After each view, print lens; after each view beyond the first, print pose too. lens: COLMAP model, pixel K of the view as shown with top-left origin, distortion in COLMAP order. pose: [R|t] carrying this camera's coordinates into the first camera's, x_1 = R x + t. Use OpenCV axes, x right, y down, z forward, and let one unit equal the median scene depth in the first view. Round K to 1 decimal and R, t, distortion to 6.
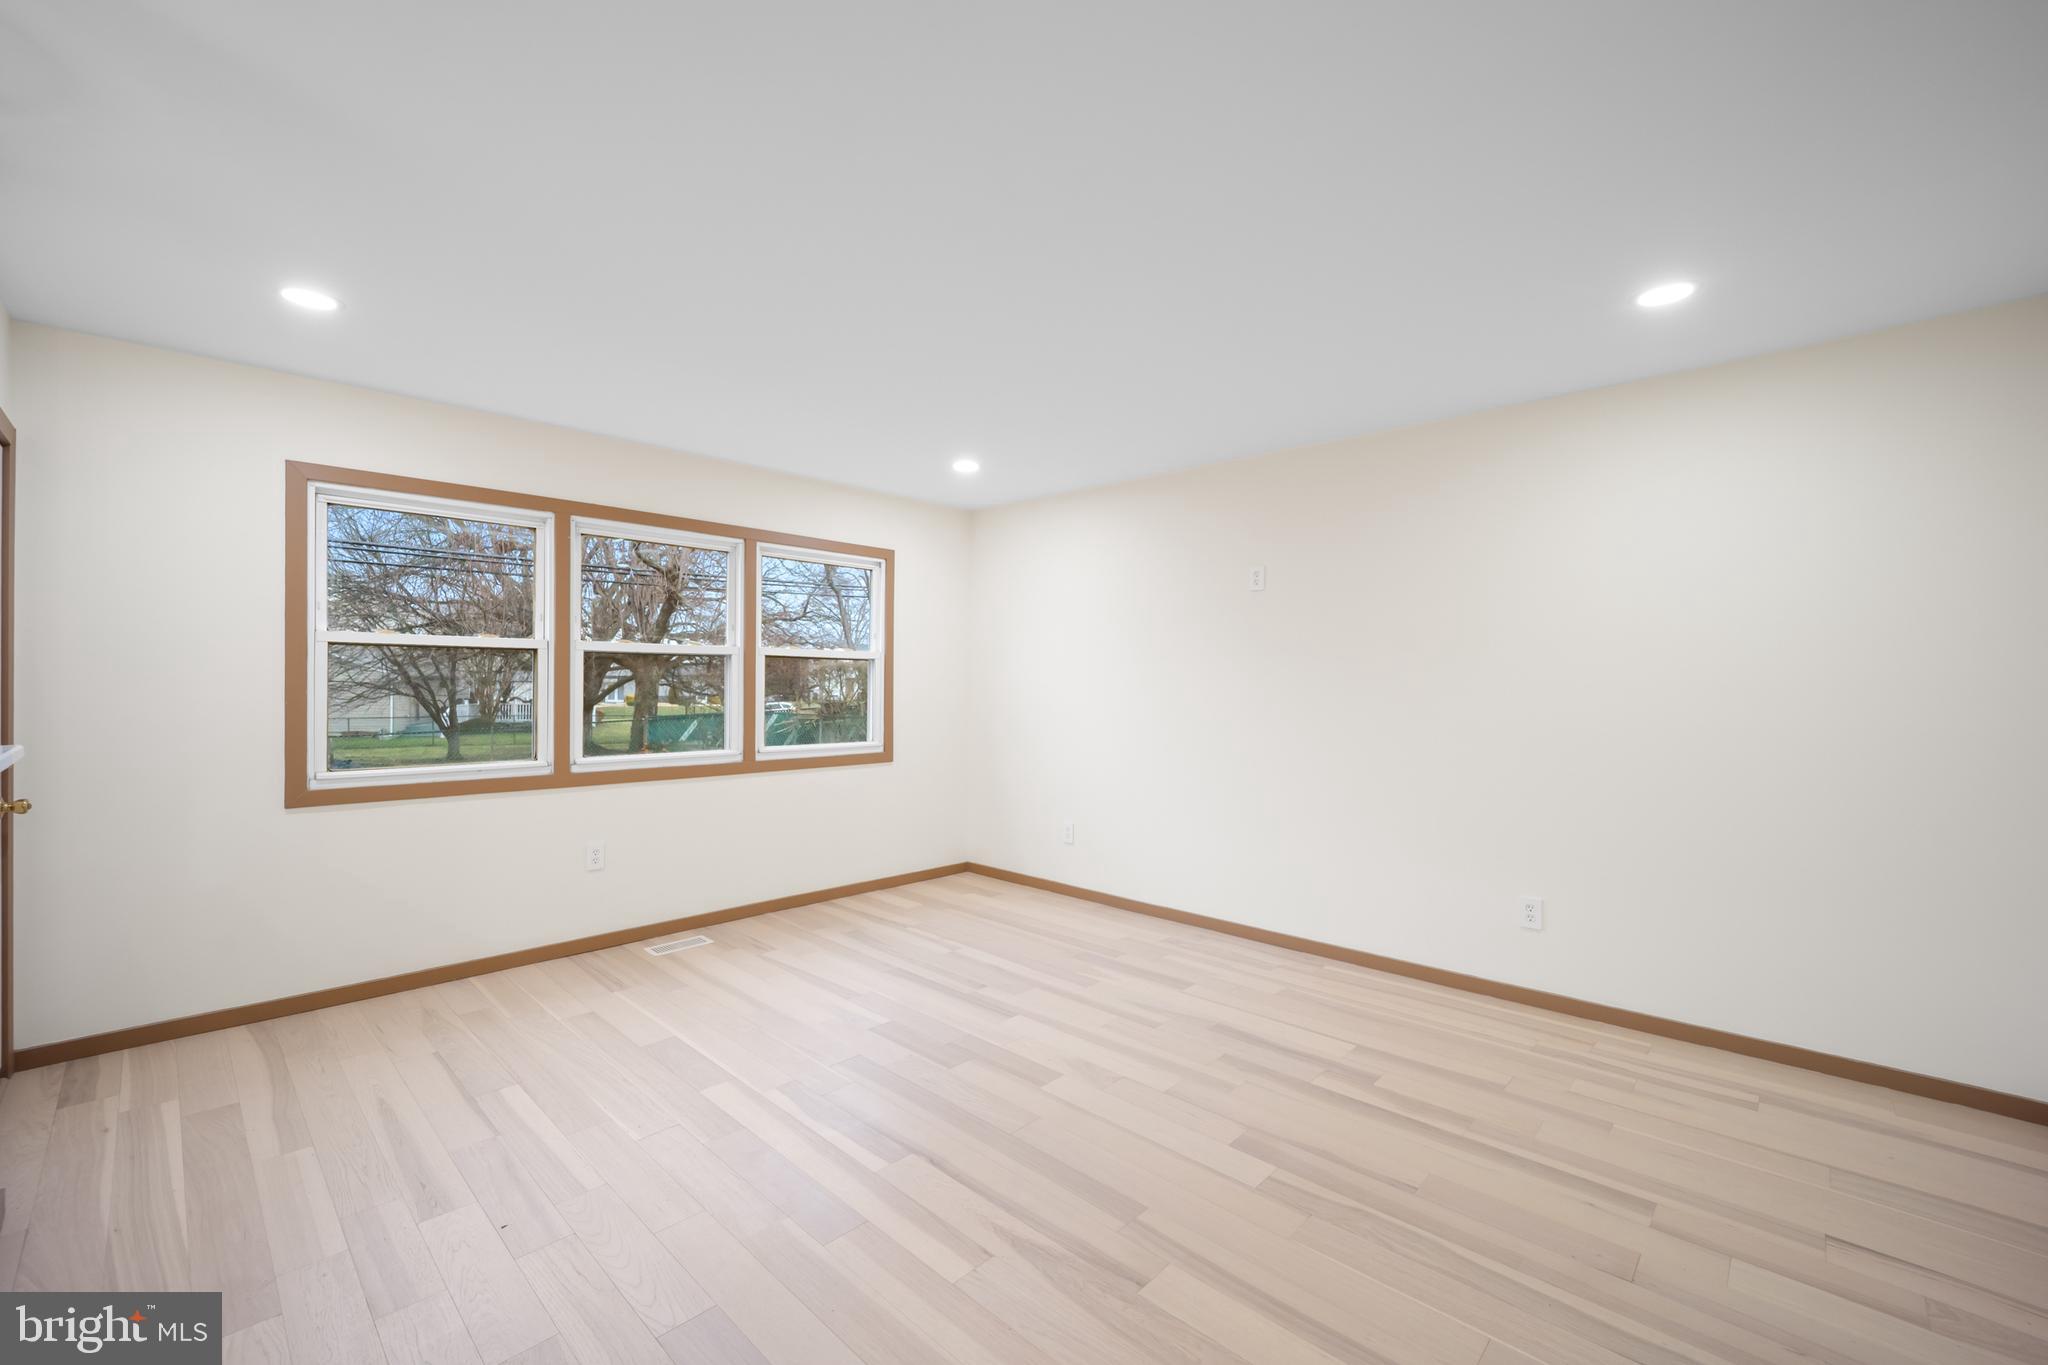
lens RADIAL K [[843.1, 0, 1024.2], [0, 843.1, 683.0], [0, 0, 1]] dist [-0.012290, 0.000128]
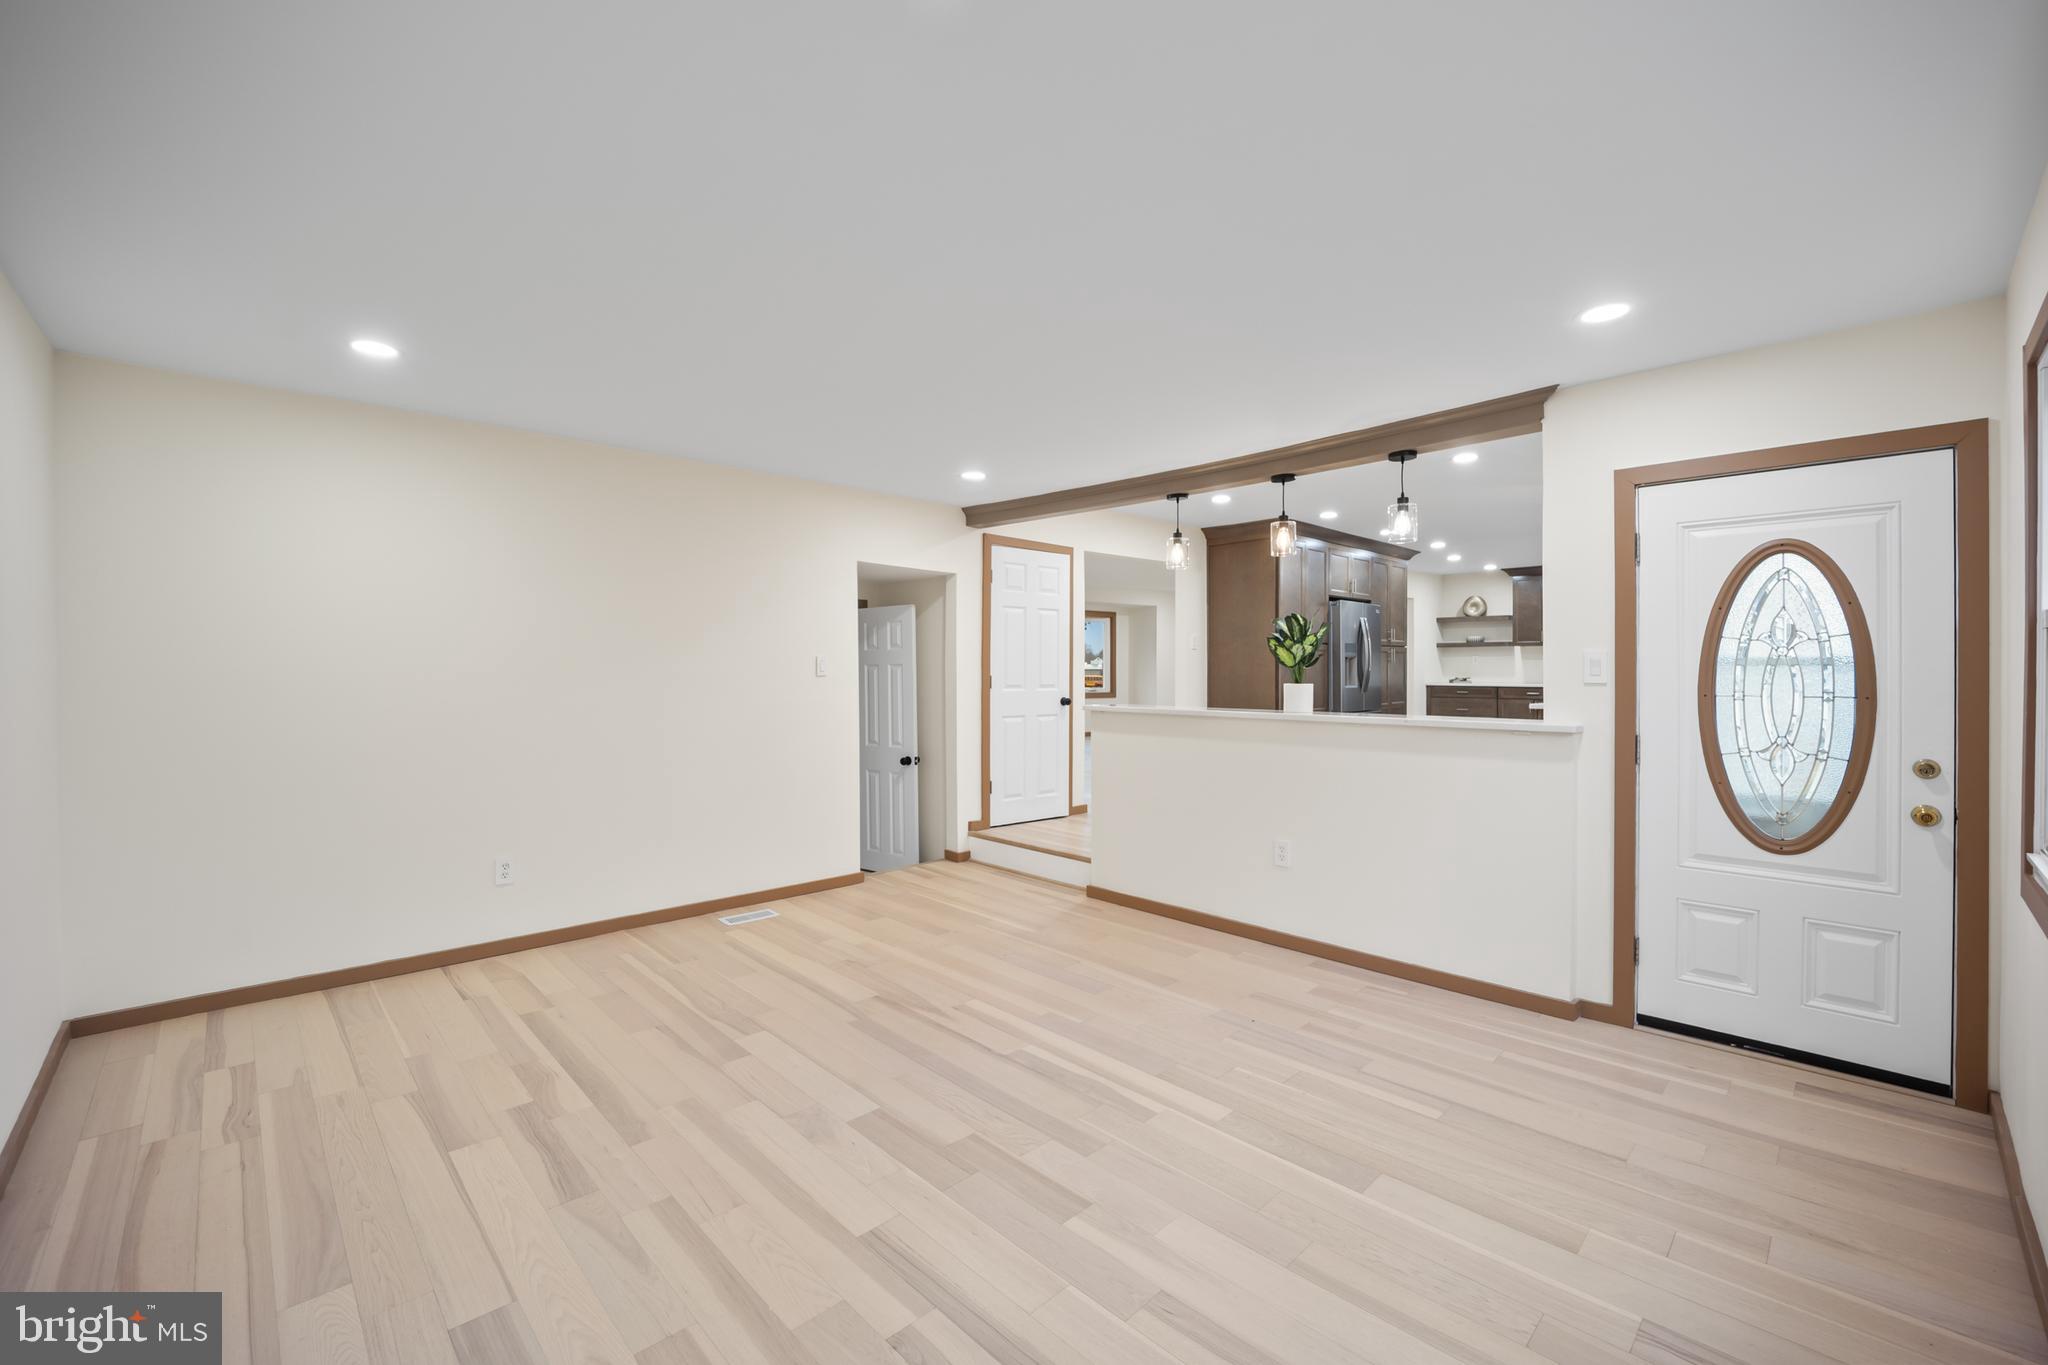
lens RADIAL K [[843.1, 0, 1023.0], [0, 843.1, 674.7], [0, 0, 1]] dist [-0.012290, 0.000128]
pose [[-0.999000, -0.007591, 0.044069, -0.186574], [-0.007096, 0.999910, 0.011365, -0.022807], [-0.044152, 0.011041, -0.998964, 1.986367]]
